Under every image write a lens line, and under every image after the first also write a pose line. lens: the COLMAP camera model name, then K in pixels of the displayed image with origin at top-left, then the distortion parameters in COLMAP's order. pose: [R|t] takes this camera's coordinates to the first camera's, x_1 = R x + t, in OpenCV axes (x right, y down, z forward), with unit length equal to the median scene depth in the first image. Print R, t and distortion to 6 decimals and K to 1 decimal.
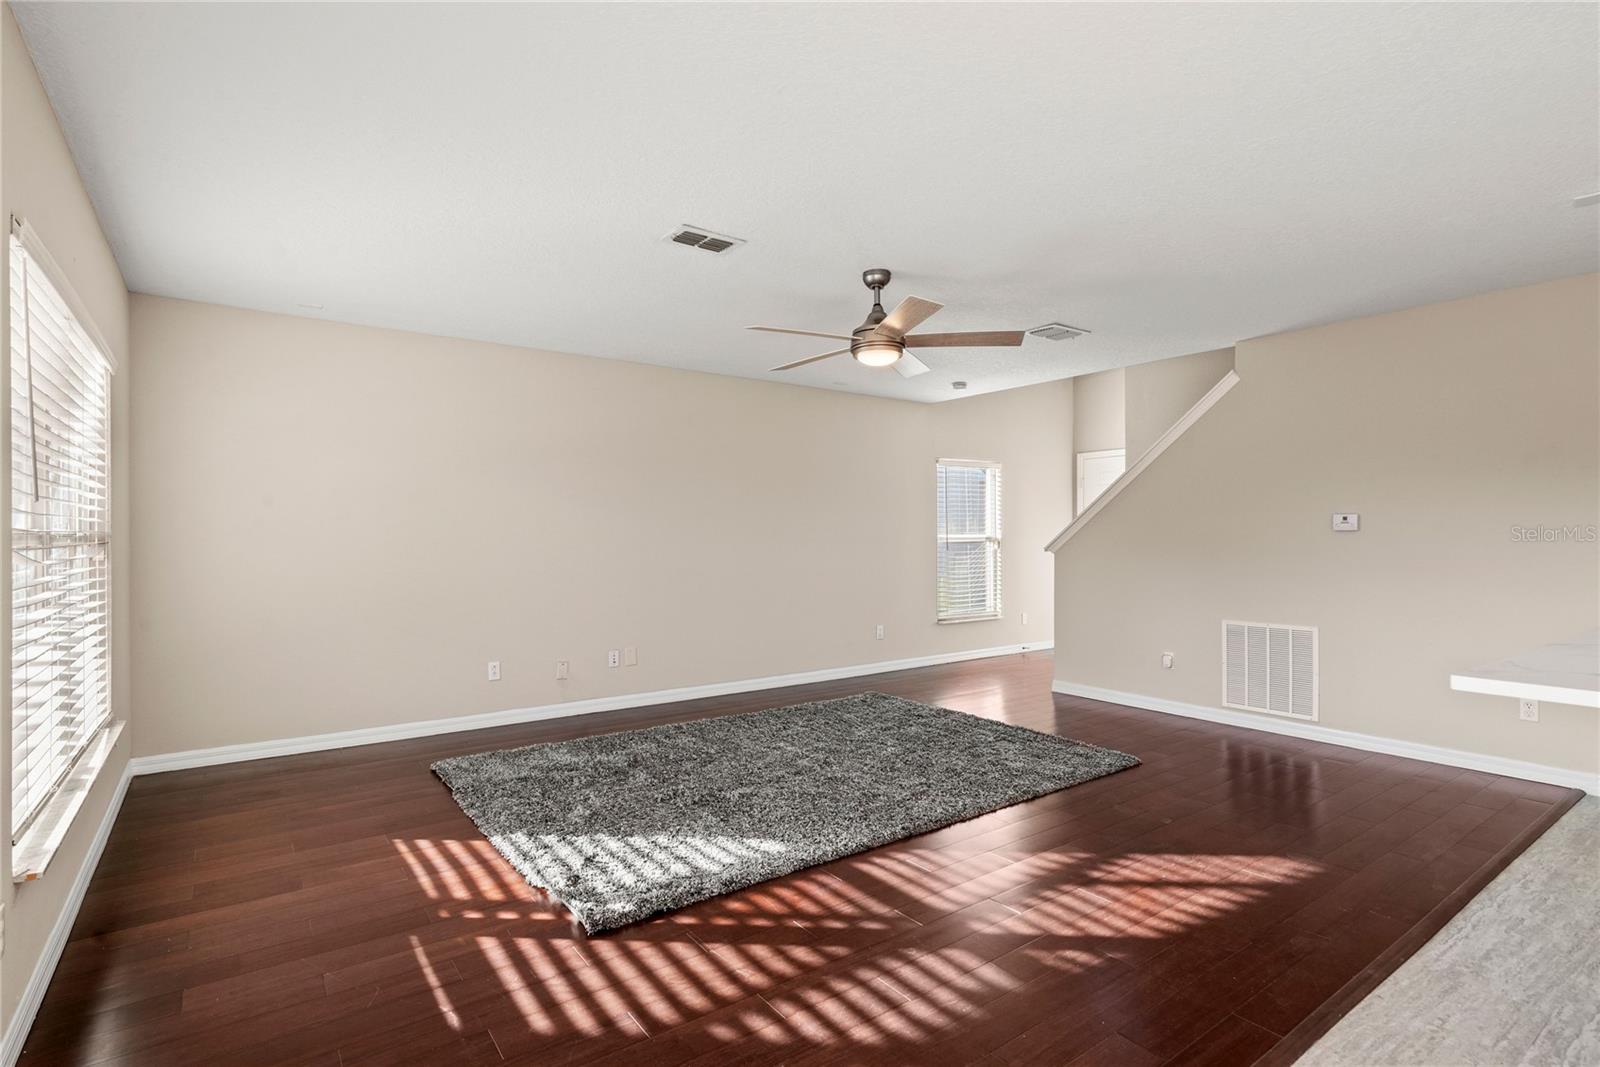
lens RADIAL K [[789.0, 0, 821.1], [0, 789.0, 549.5], [0, 0, 1]] dist [-0.006087, -0.000819]
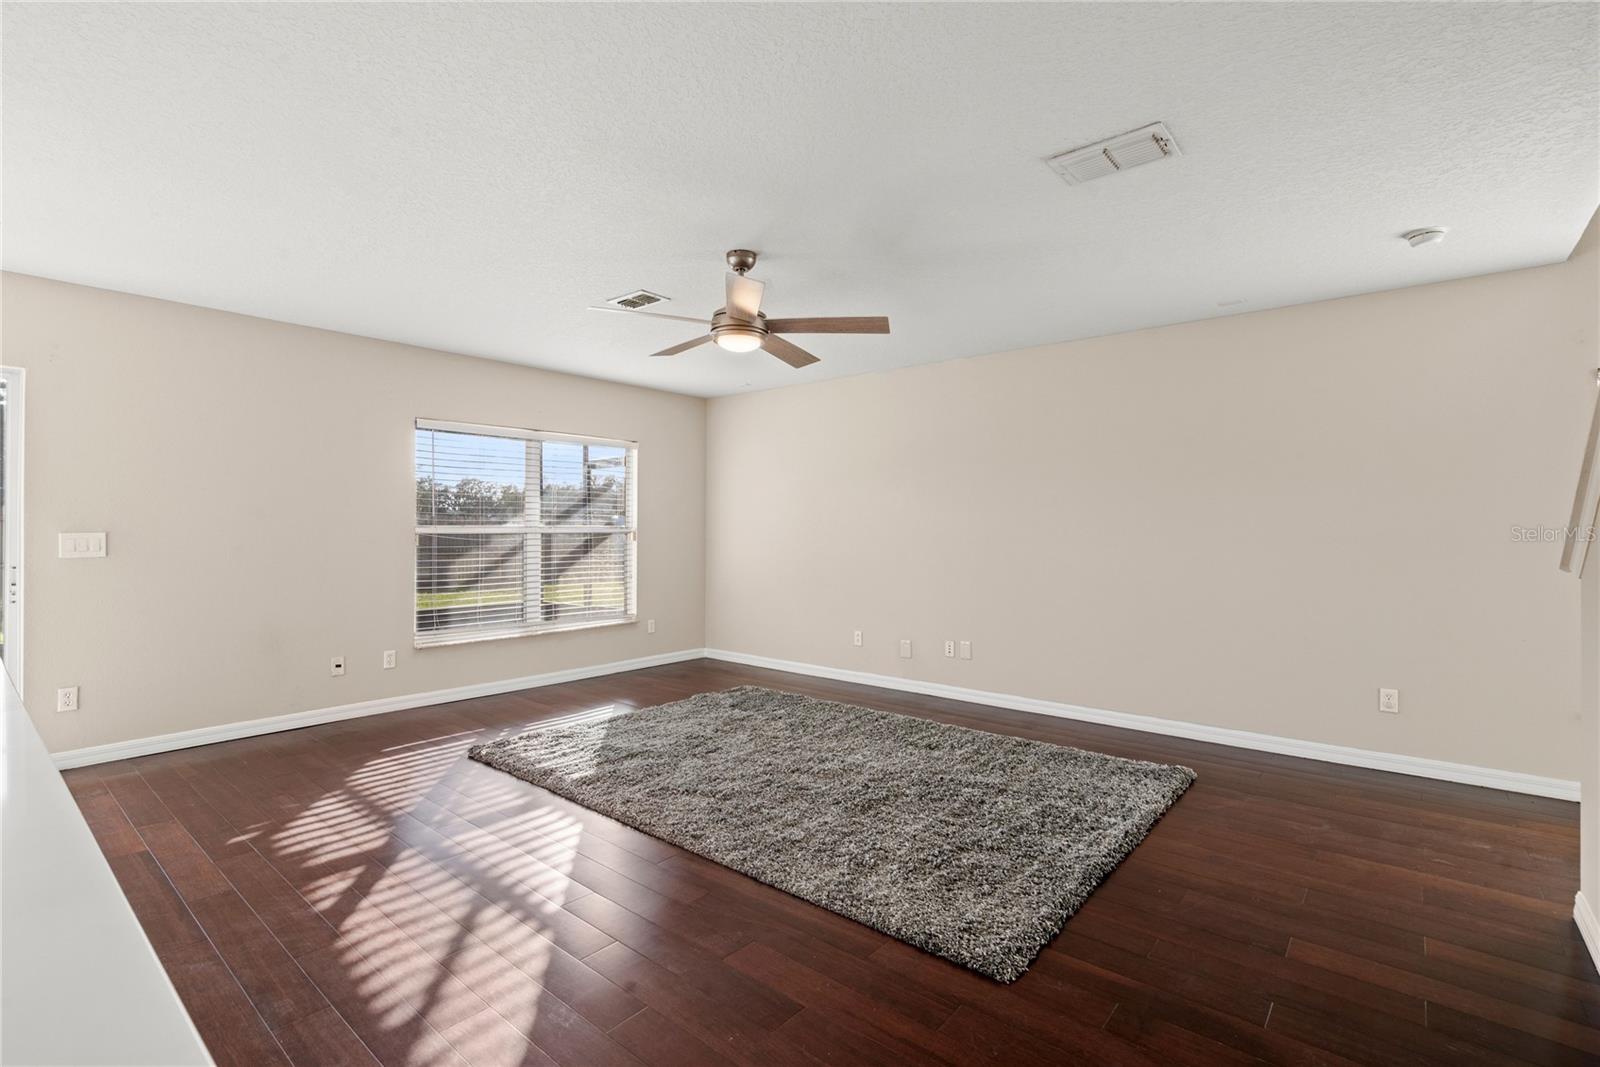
lens RADIAL K [[732.3, 0, 789.5], [0, 732.3, 543.5], [0, 0, 1]] dist [-0.009292, 0.000325]
pose [[0.210911, 0.022887, -0.977237, 1.317683], [-0.019950, 0.999618, 0.019106, -0.030205], [0.977302, 0.015467, 0.211287, 1.224246]]
